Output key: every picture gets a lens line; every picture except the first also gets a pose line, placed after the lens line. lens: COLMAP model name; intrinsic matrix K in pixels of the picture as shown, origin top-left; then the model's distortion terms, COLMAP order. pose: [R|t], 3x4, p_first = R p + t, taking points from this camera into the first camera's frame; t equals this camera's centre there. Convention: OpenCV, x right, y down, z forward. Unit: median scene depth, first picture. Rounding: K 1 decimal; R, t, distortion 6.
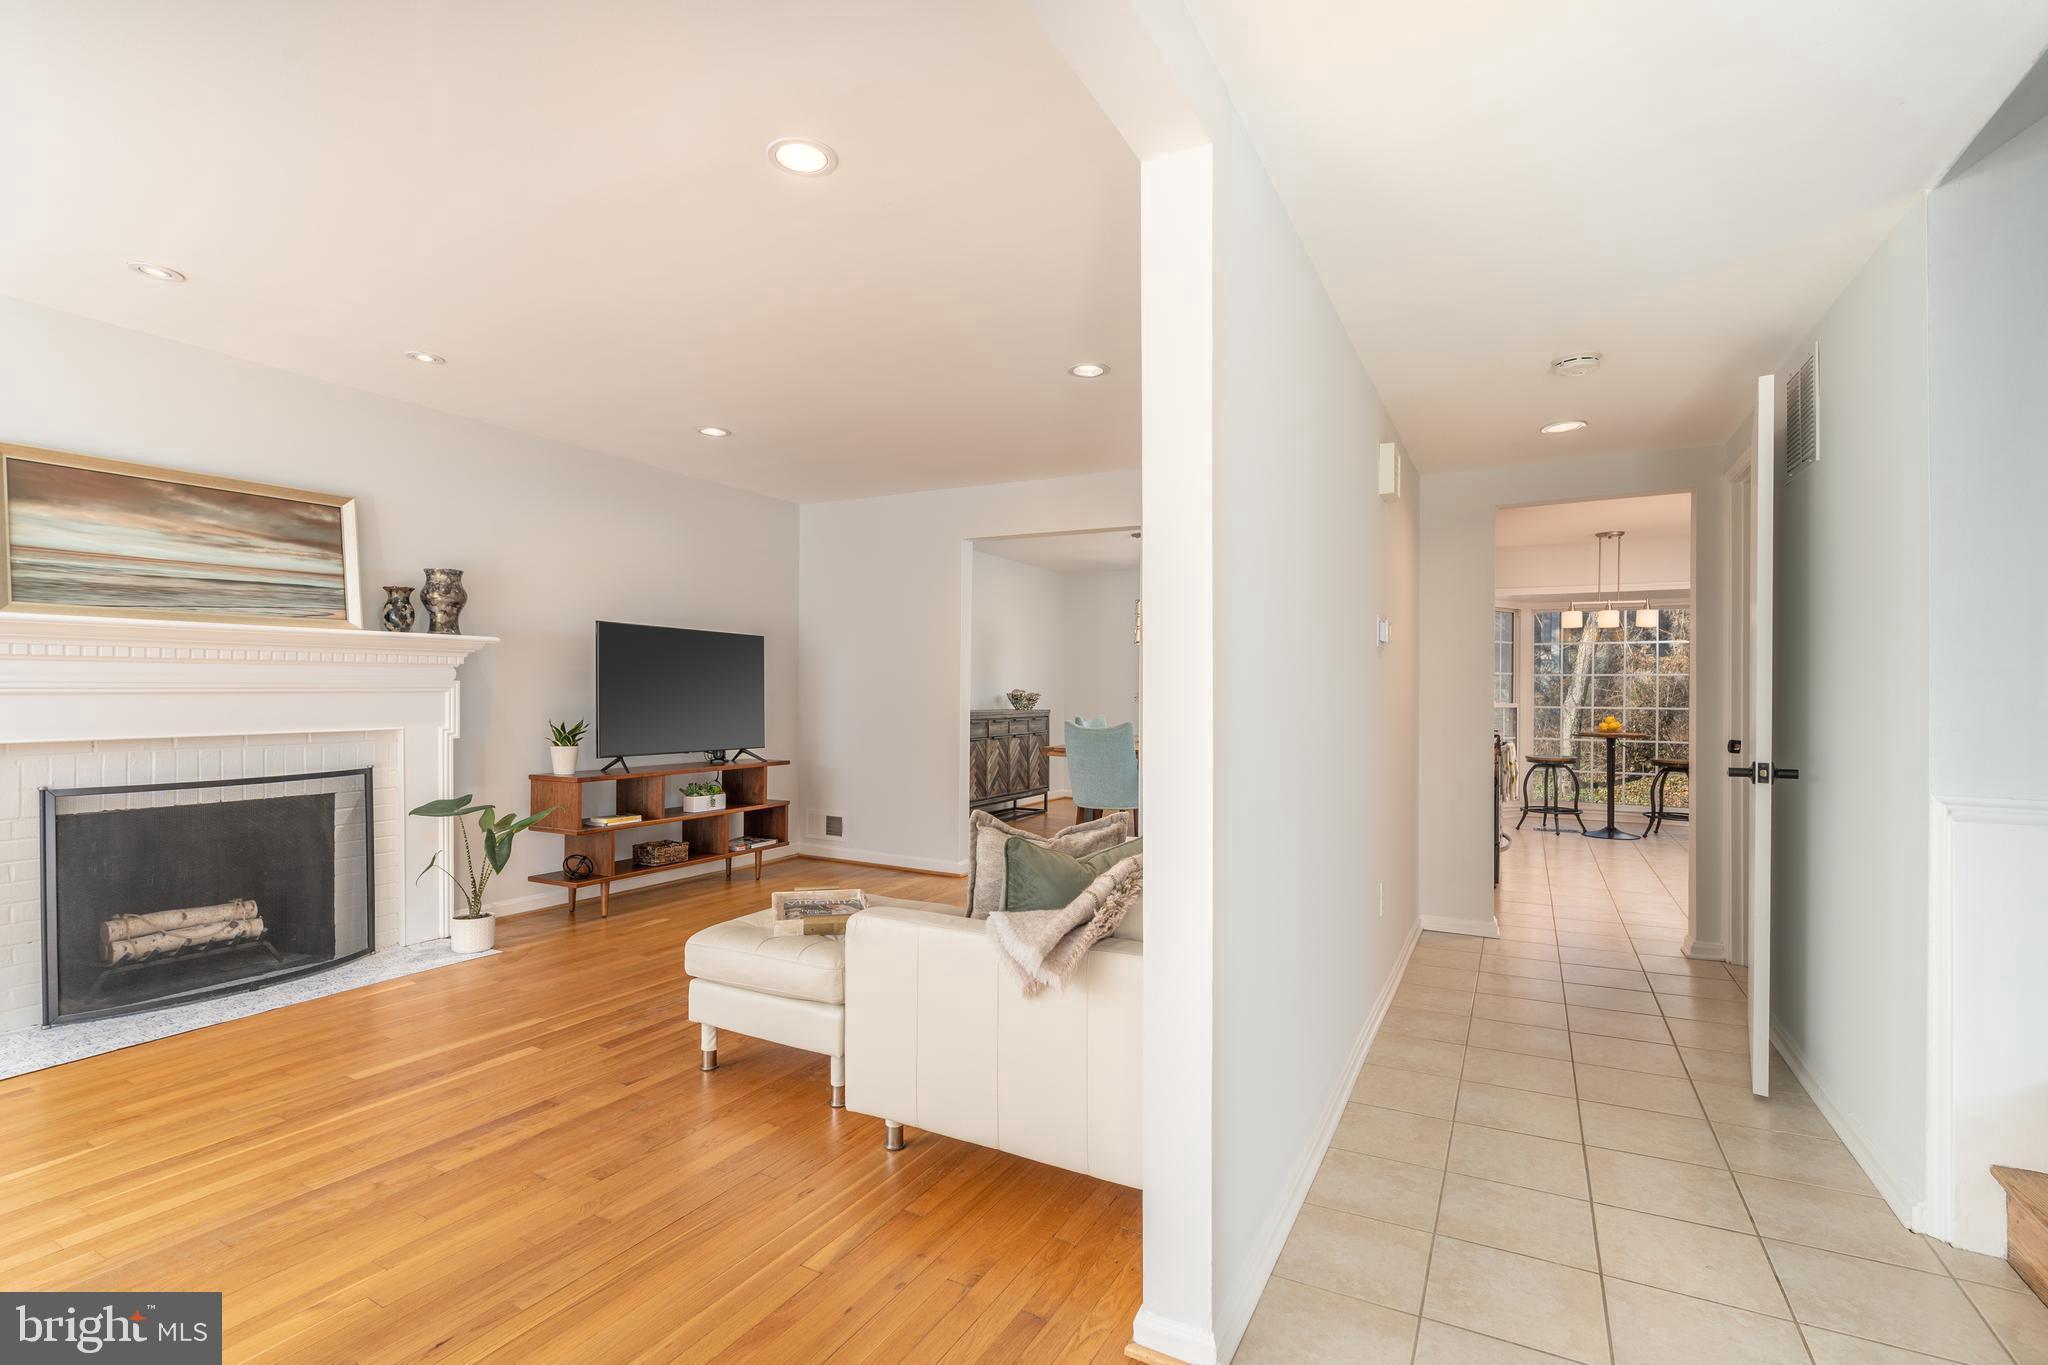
lens RADIAL K [[943.0, 0, 1028.6], [0, 943.0, 687.3], [0, 0, 1]] dist [-0.006096, 0.001463]
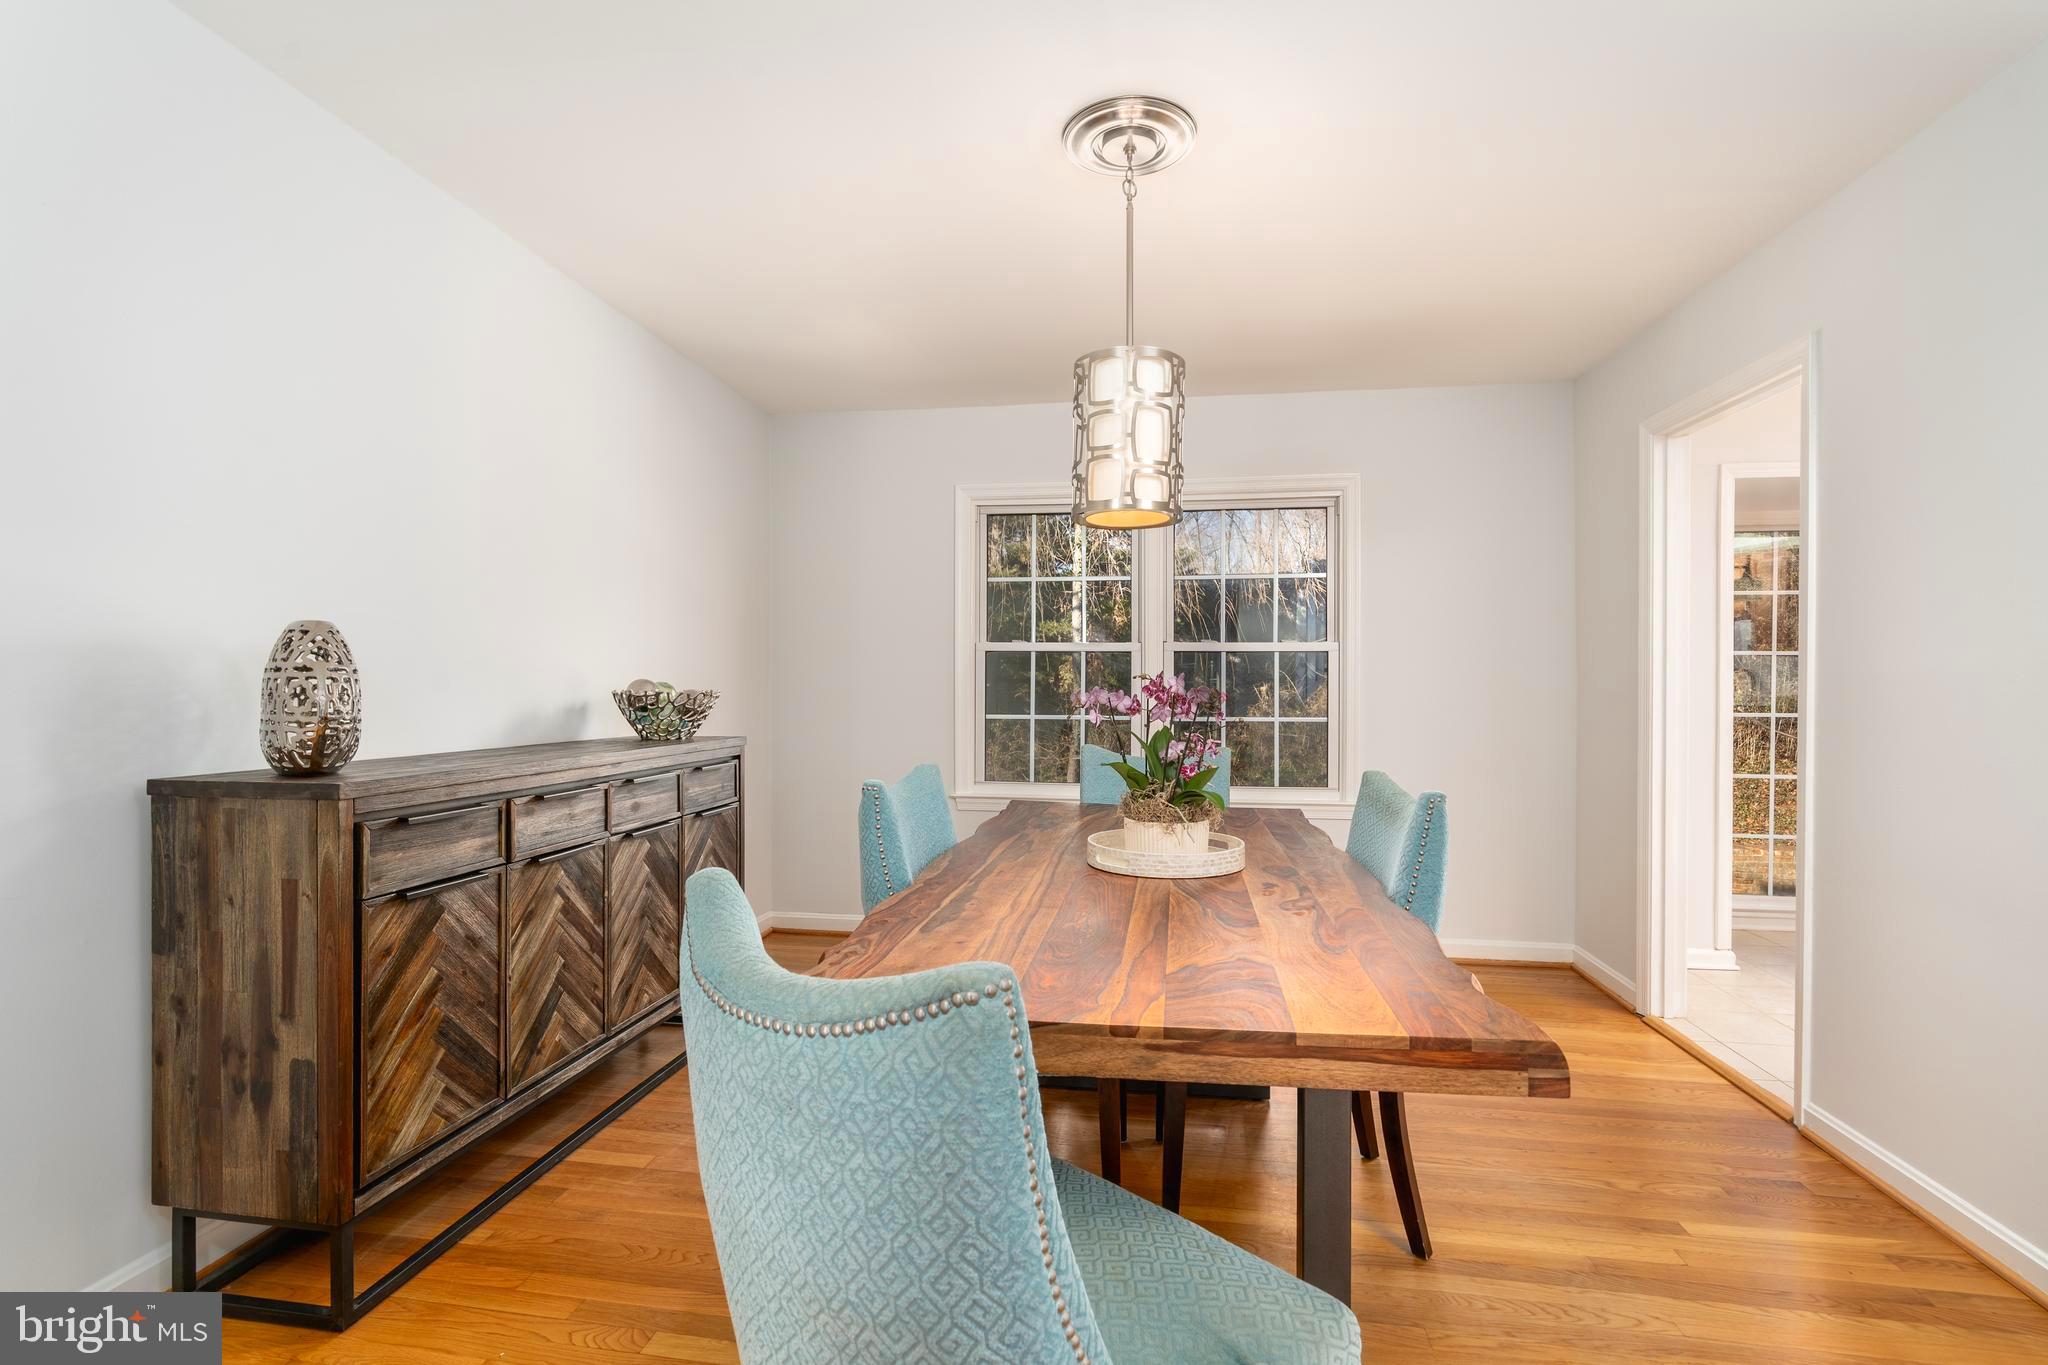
lens RADIAL K [[943.0, 0, 1022.1], [0, 943.0, 685.0], [0, 0, 1]] dist [-0.006096, 0.001463]
pose [[0.943287, 0.001501, 0.331976, 0.006531], [-0.002306, 0.999995, 0.002030, 0.005456], [-0.331971, -0.002681, 0.943286, 1.242145]]
